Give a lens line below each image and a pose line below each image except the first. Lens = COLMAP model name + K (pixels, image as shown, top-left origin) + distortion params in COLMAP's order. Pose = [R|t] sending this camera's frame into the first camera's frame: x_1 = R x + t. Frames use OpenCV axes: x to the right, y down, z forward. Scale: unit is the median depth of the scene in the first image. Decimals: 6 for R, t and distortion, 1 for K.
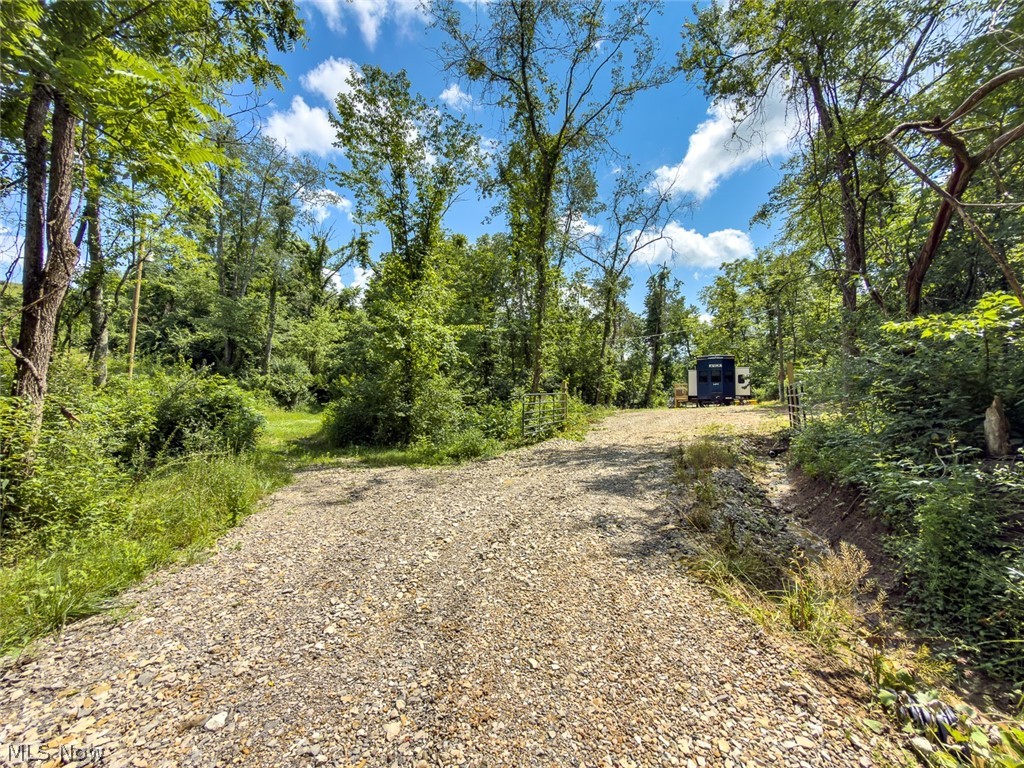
lens RADIAL K [[405.5, 0, 516.4], [0, 405.5, 381.8], [0, 0, 1]] dist [-0.000031, -0.000413]
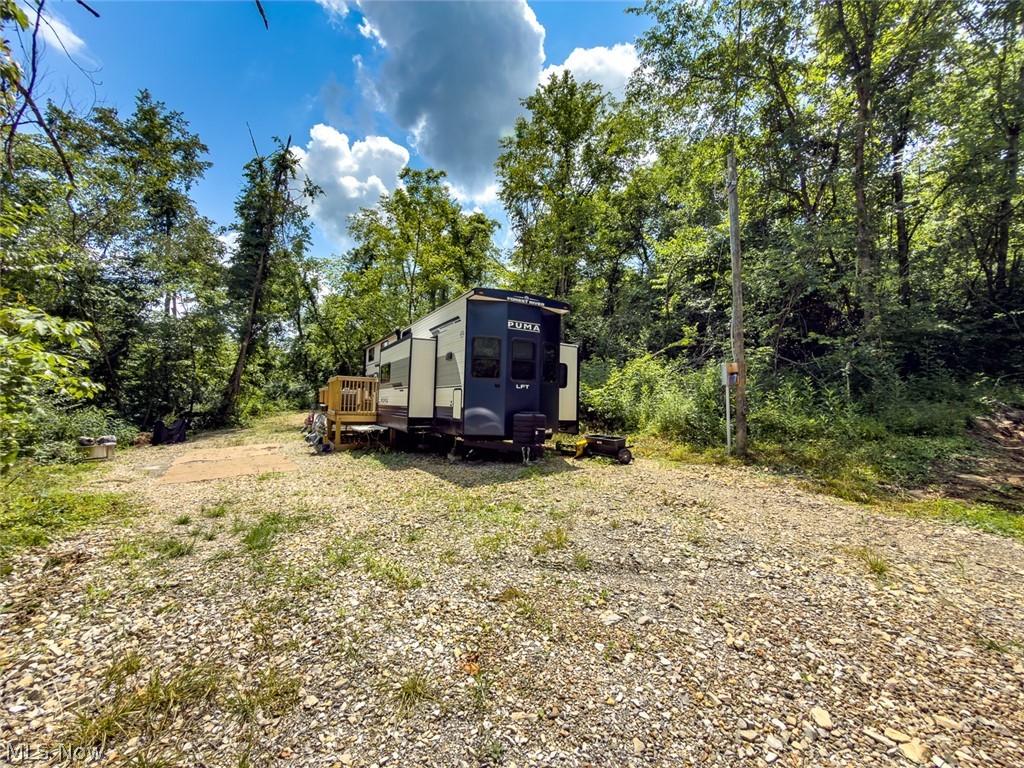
lens RADIAL K [[405.5, 0, 516.4], [0, 405.5, 381.8], [0, 0, 1]] dist [-0.000031, -0.000413]
pose [[0.575255, 0.054500, 0.816156, 0.232454], [-0.061968, 0.997814, -0.022954, 0.010713], [-0.815623, -0.037371, 0.577375, 0.821051]]
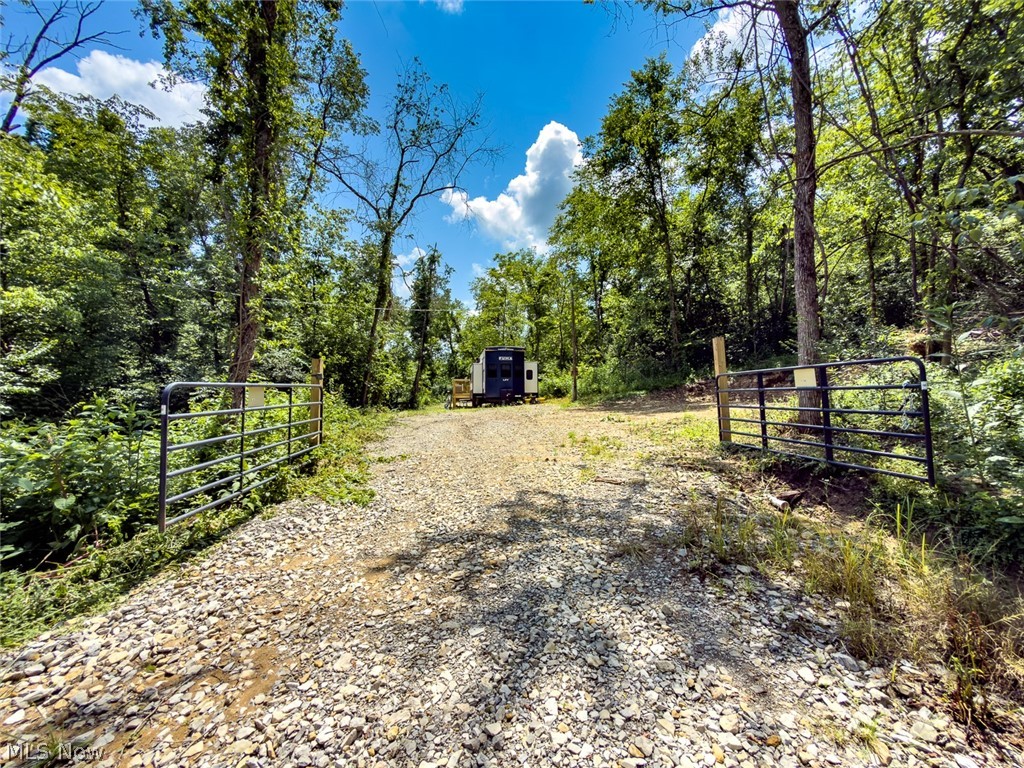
lens RADIAL K [[405.5, 0, 516.4], [0, 405.5, 381.8], [0, 0, 1]] dist [-0.000031, -0.000413]
pose [[0.826310, 0.015027, 0.563014, 0.027436], [-0.016958, 0.999855, -0.001797, 0.011735], [-0.562960, -0.008063, 0.826445, 0.289199]]
